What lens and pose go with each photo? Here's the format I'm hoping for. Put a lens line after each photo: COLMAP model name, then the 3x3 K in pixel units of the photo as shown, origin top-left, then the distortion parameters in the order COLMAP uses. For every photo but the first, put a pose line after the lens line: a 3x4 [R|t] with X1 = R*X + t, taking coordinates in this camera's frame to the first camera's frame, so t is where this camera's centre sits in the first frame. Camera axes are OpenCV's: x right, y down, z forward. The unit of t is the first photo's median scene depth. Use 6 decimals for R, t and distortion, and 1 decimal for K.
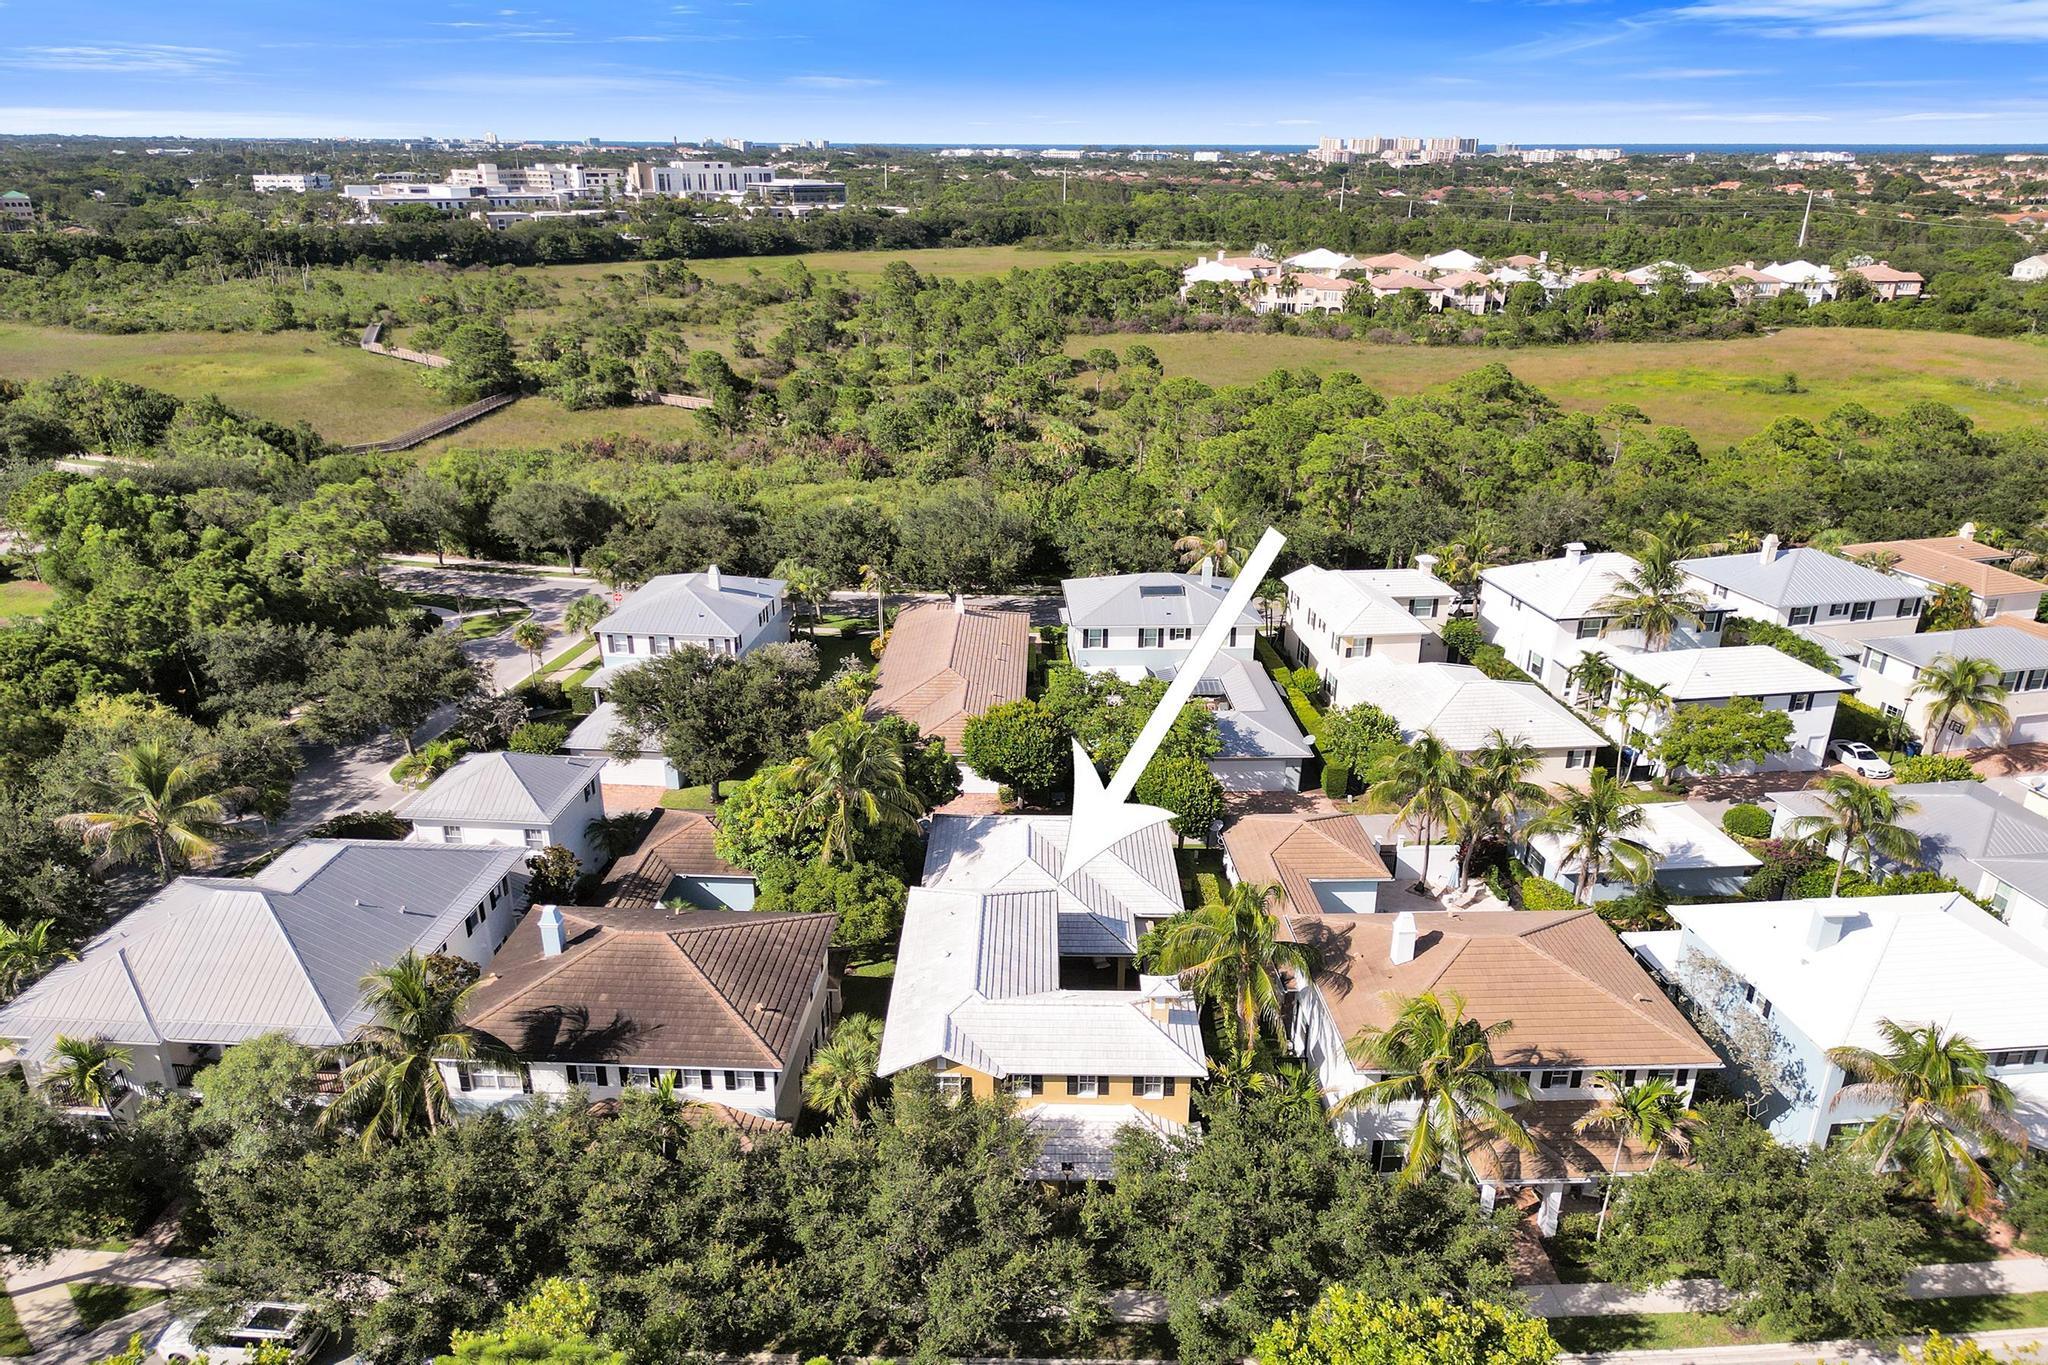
lens RADIAL K [[1485.0, 0, 1022.8], [0, 1485.0, 778.4], [0, 0, 1]] dist [0.071229, -0.063390]
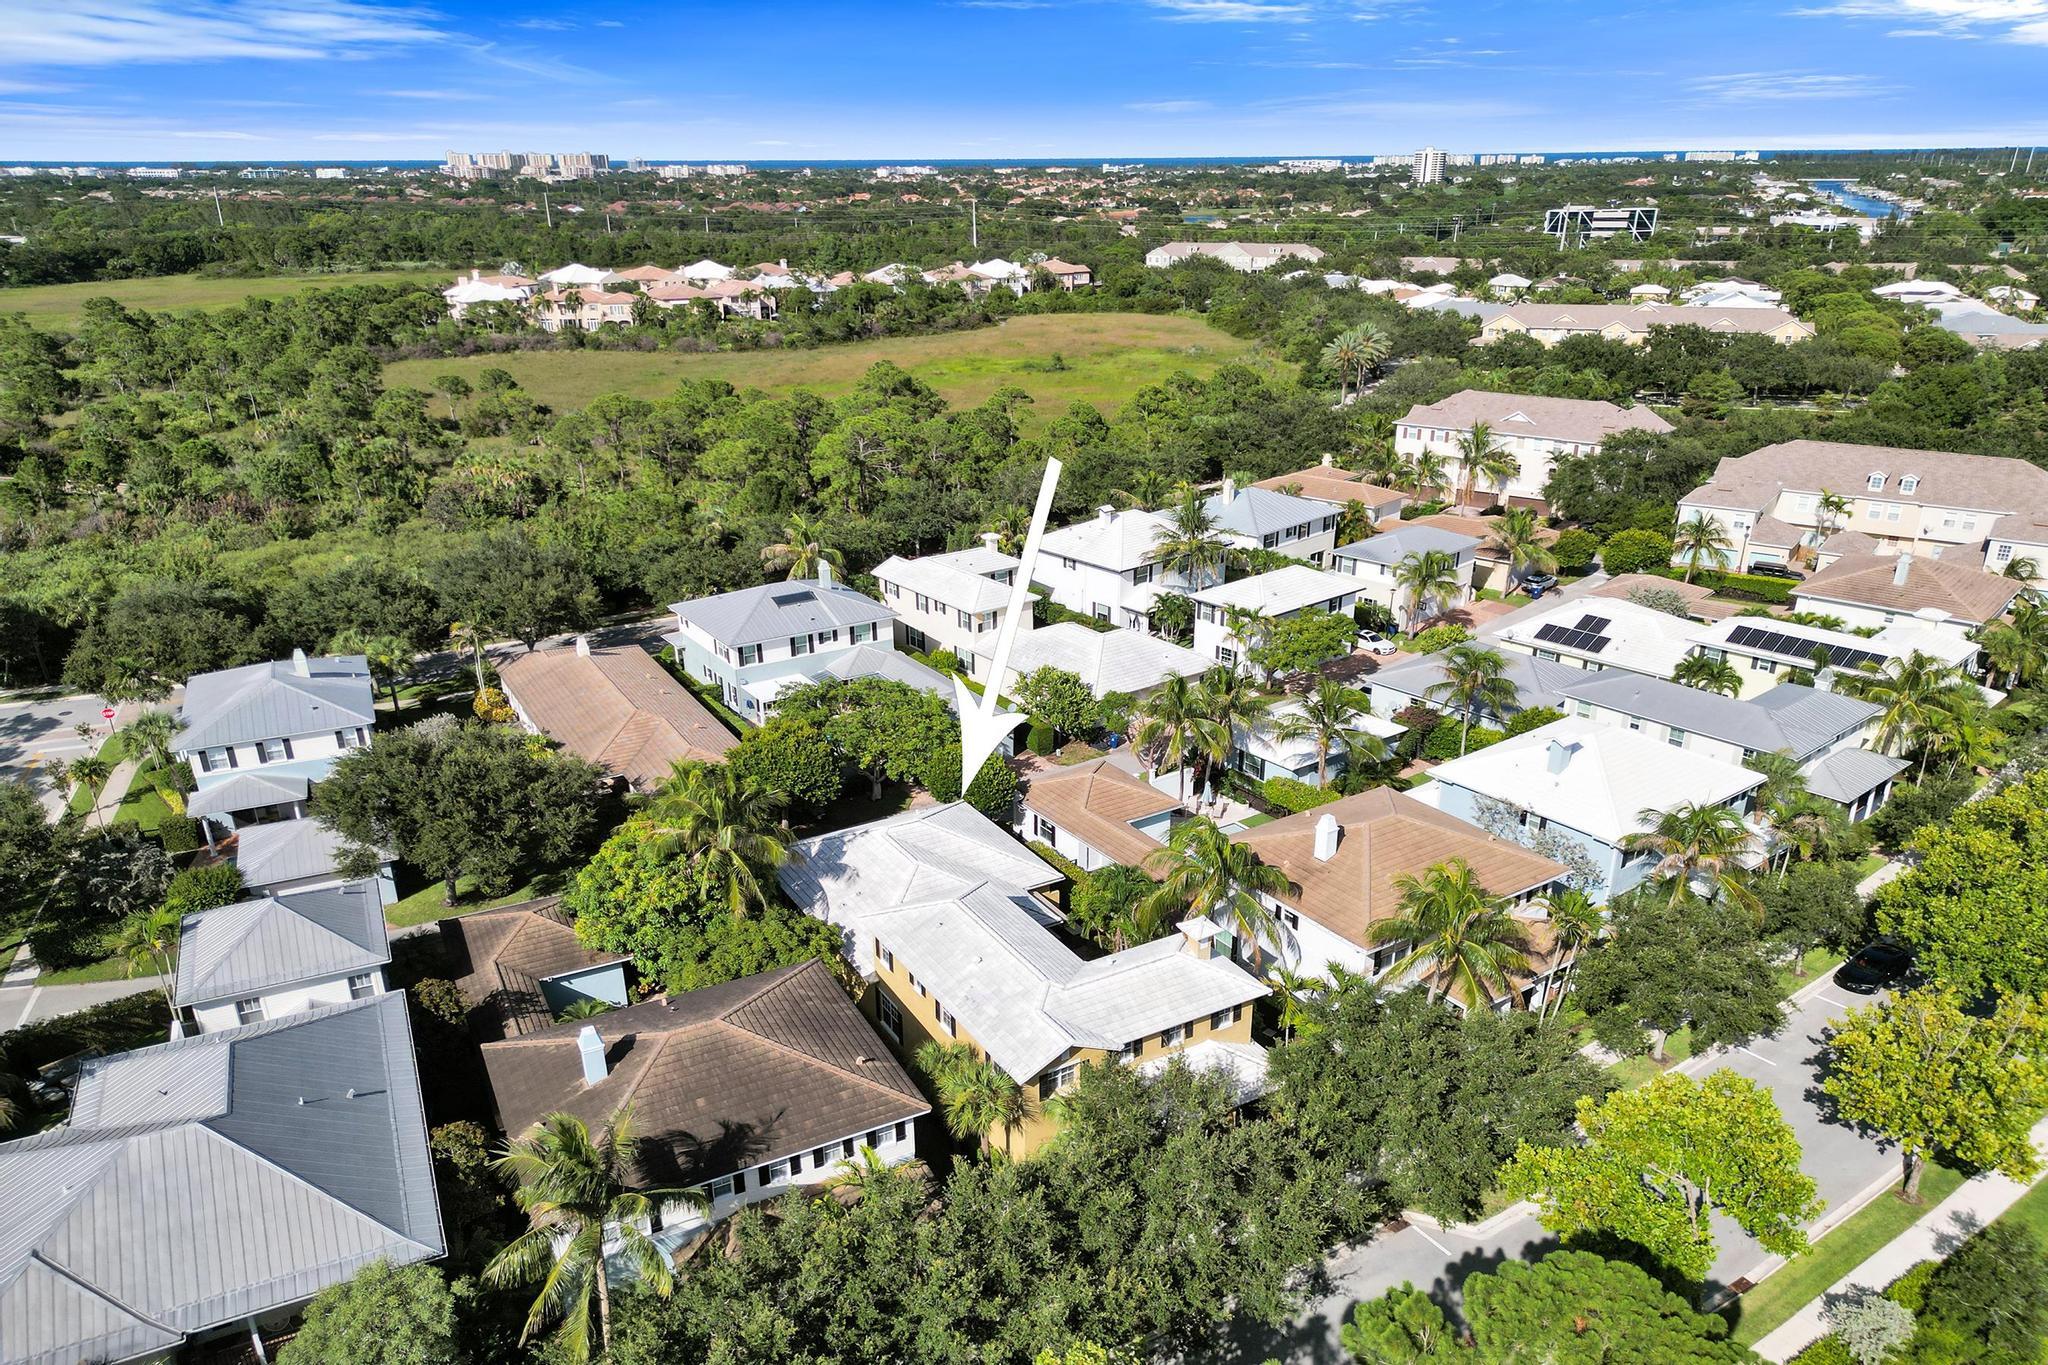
lens RADIAL K [[1437.4, 0, 1018.4], [0, 1437.4, 757.2], [0, 0, 1]] dist [0.067260, -0.061163]
pose [[0.858562, -0.208027, 0.468611, -0.241416], [0.212449, 0.976176, 0.044110, -0.028743], [-0.466623, 0.061685, 0.882302, 0.057231]]
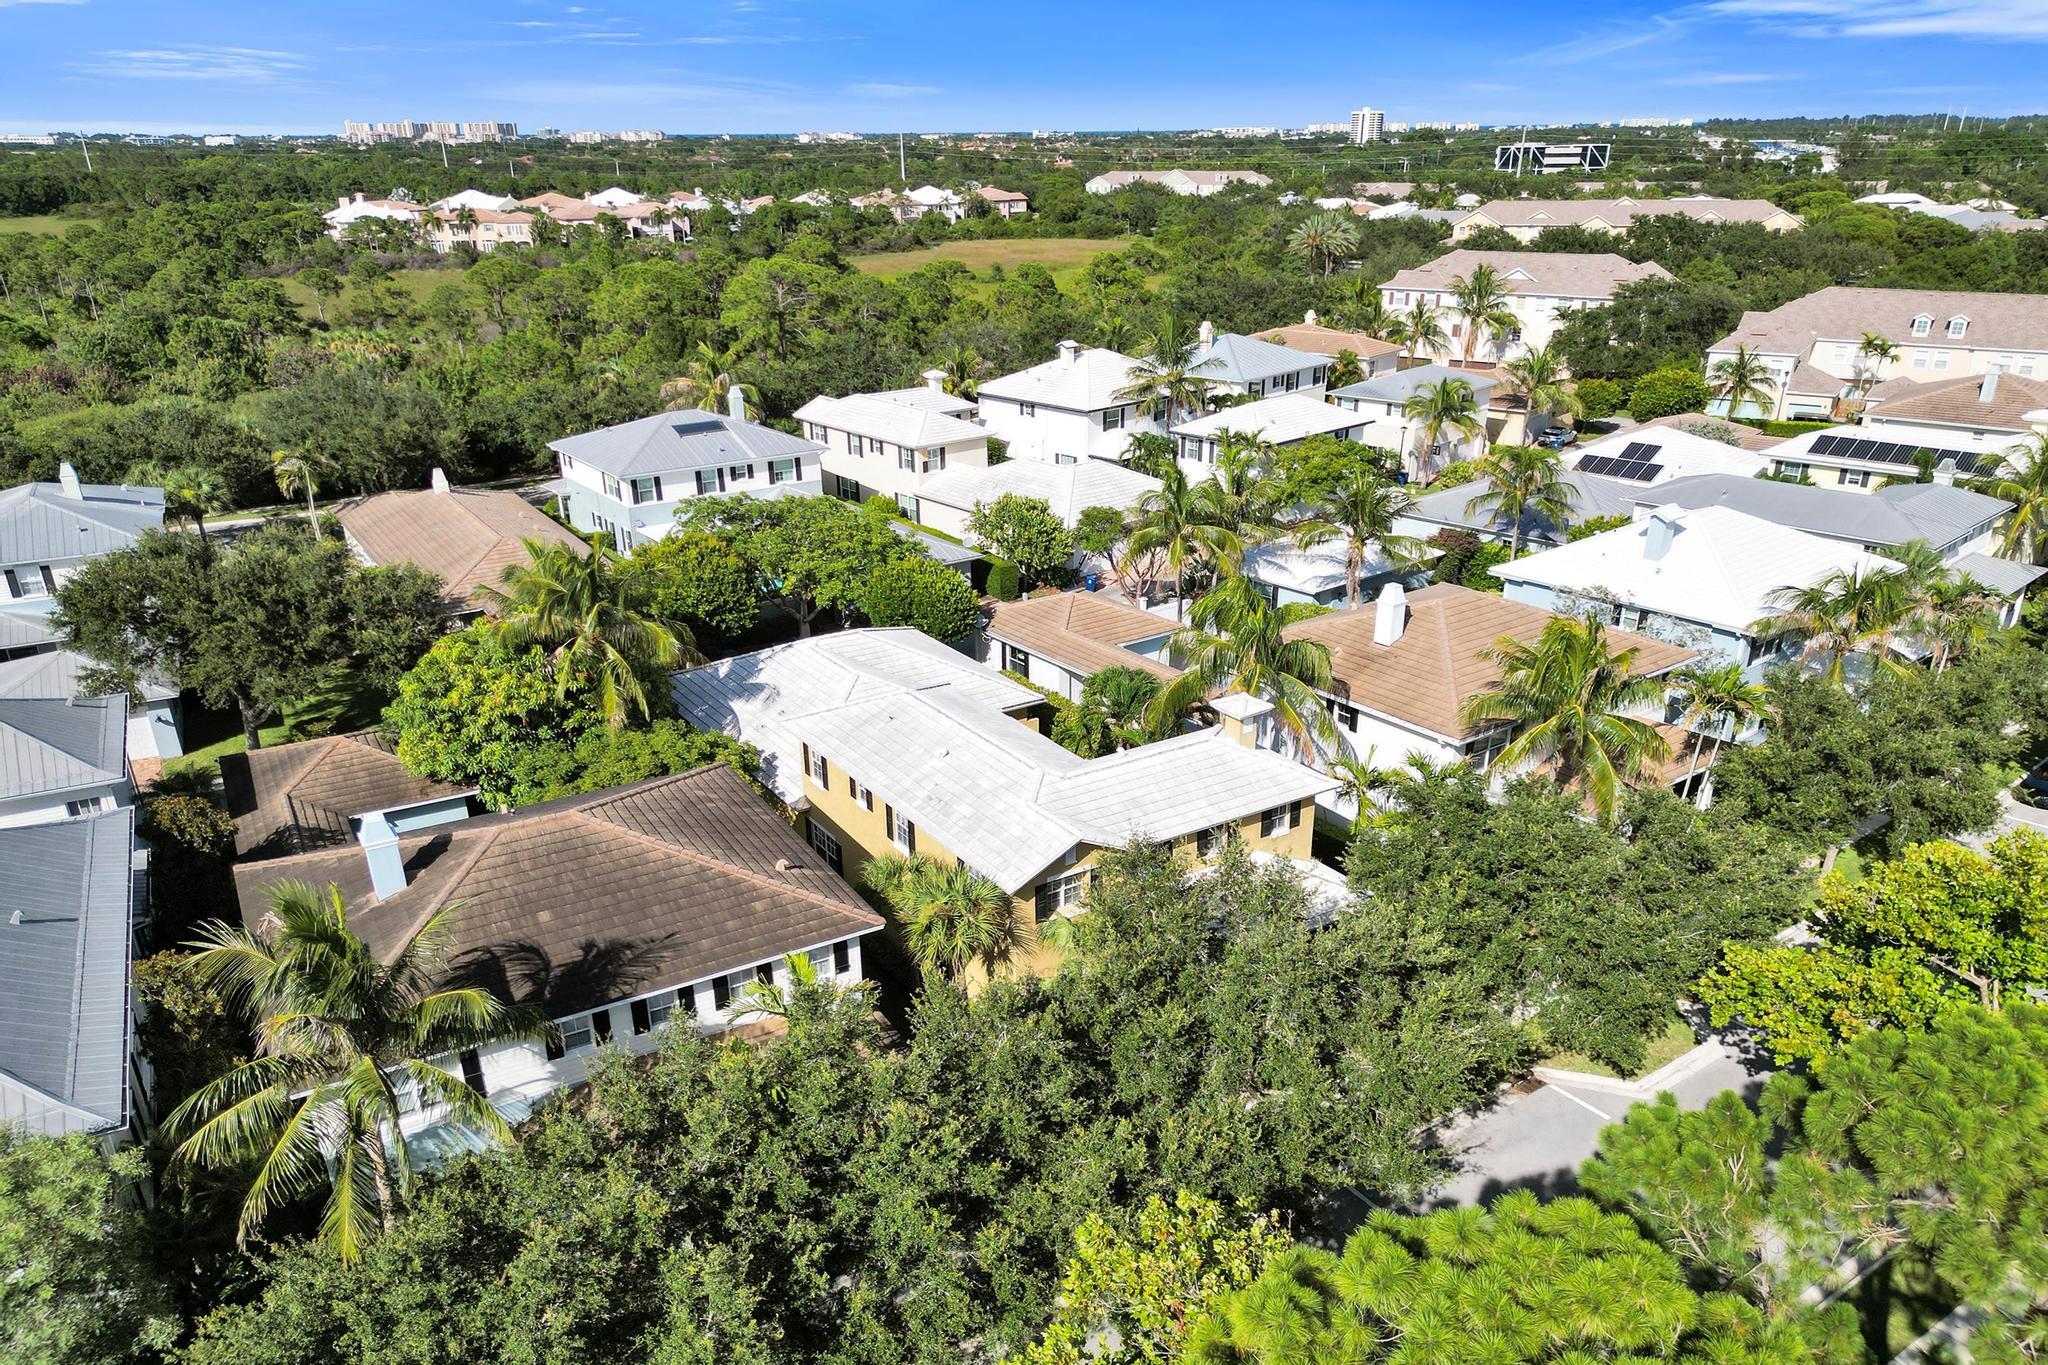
lens RADIAL K [[1459.5, 0, 1019.1], [0, 1459.5, 767.2], [0, 0, 1]] dist [0.069509, -0.062136]
pose [[0.833865, -0.230172, 0.501687, -0.203633], [0.228786, 0.971281, 0.065350, 0.044837], [-0.502320, 0.060286, 0.862577, 0.183198]]
